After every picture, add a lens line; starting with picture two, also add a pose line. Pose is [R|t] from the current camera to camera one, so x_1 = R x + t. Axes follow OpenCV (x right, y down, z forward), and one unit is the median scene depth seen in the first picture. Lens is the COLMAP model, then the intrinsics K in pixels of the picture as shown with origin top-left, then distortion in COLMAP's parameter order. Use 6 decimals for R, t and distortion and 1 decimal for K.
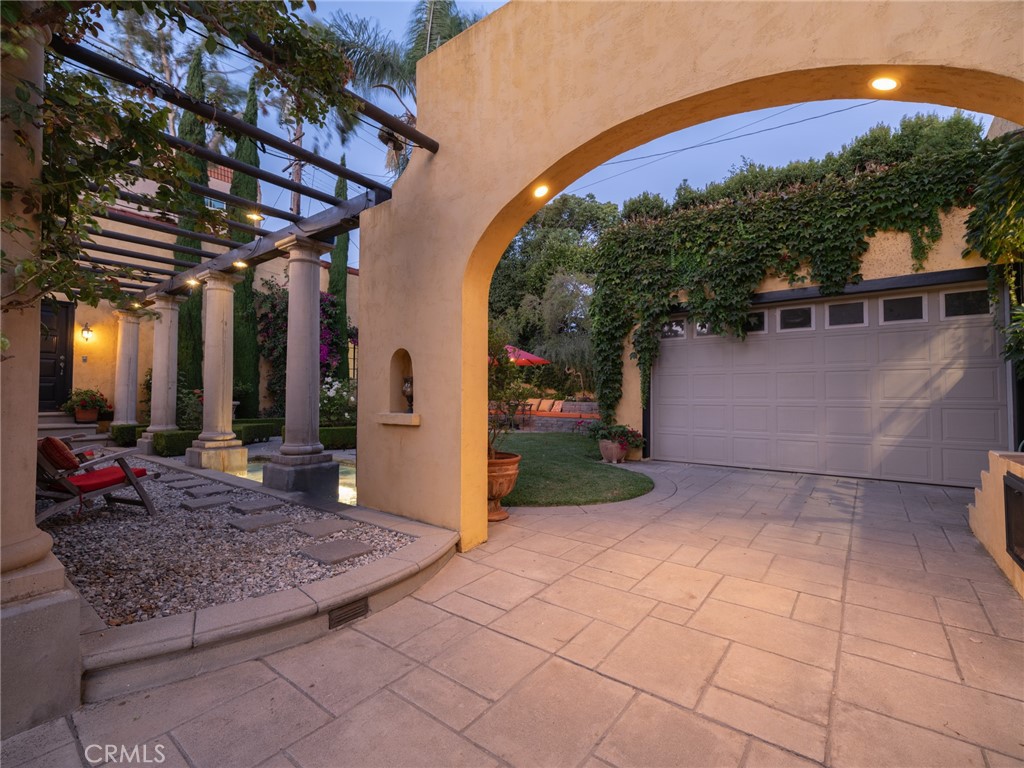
lens RADIAL K [[450.9, 0, 512.0], [0, 450.9, 384.0], [0, 0, 1]] dist [-0.011603, -0.000202]
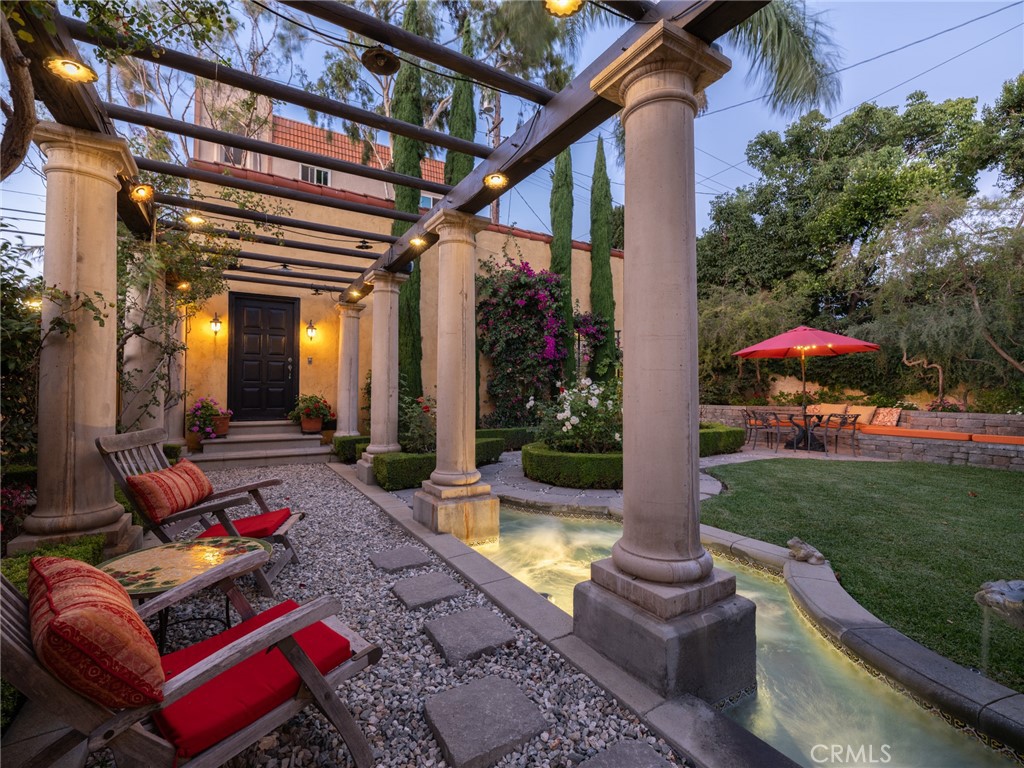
lens RADIAL K [[450.9, 0, 512.0], [0, 450.9, 384.0], [0, 0, 1]] dist [-0.011603, -0.000202]
pose [[0.927218, -0.006608, -0.374464, -0.251315], [0.009904, 0.999927, 0.006878, -0.012056], [0.374392, -0.010086, 0.927216, 0.322392]]
